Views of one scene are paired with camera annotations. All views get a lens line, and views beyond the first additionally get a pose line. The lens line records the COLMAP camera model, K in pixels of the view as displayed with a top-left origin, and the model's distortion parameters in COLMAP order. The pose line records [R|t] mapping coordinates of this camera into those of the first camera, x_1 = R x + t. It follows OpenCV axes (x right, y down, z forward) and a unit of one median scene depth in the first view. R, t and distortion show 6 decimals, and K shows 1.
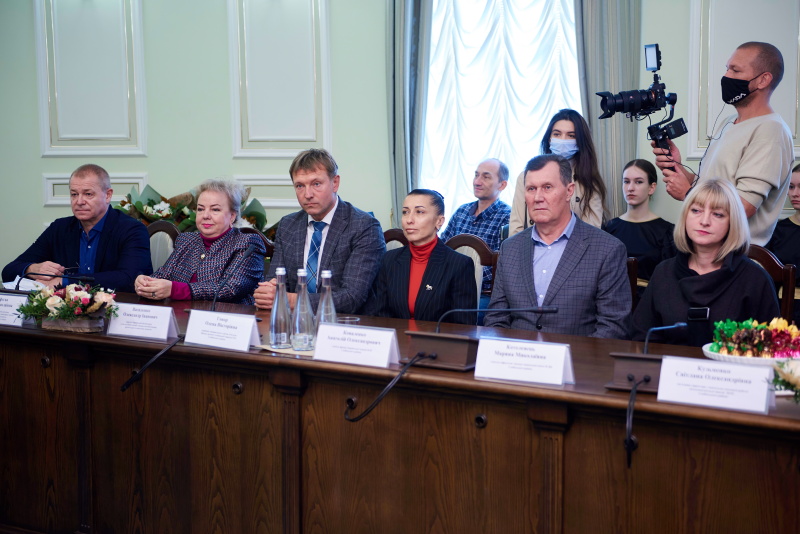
lens RADIAL K [[1257.7, 0, 400.0], [0, 1257.7, 267.0], [0, 0, 1]] dist [0.152925, -0.133491]
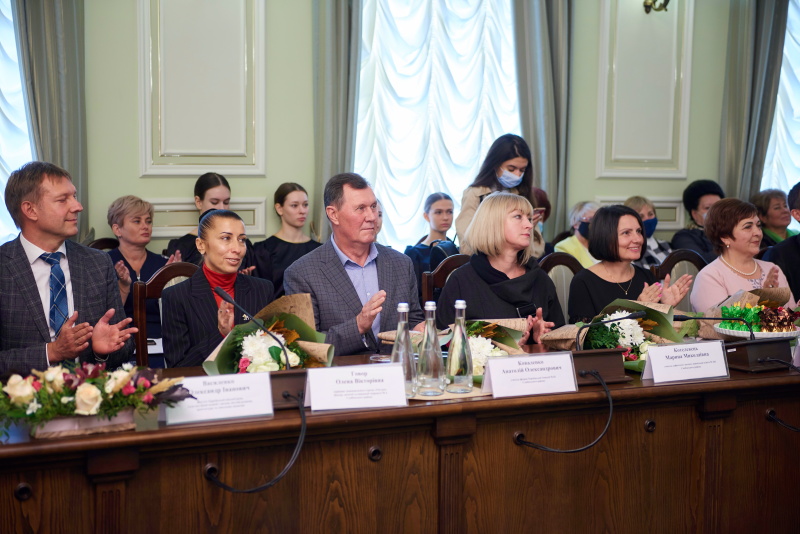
lens RADIAL K [[1388.5, 0, 400.0], [0, 1388.5, 267.0], [0, 0, 1]] dist [0.134875, 0.095836]
pose [[0.478931, -0.058138, 0.875925, -0.930187], [0.082620, 0.996361, 0.020958, -0.045038], [-0.873956, 0.062332, 0.481992, 0.546568]]
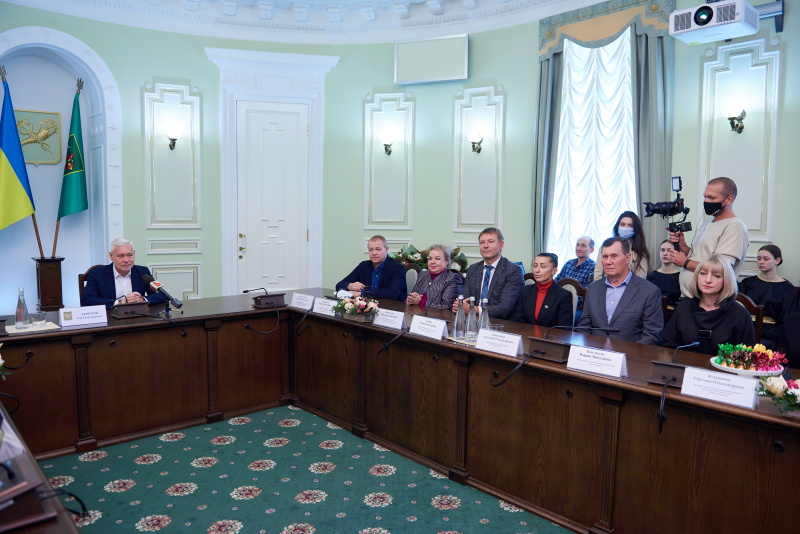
lens RADIAL K [[572.9, 0, 410.4], [0, 572.9, 265.2], [0, 0, 1]] dist [-0.055324, -0.002430]
pose [[0.972681, 0.036386, -0.229278, 0.022313], [-0.042084, 0.998914, -0.020012, -0.022897], [0.228301, 0.029114, 0.973155, 0.177764]]
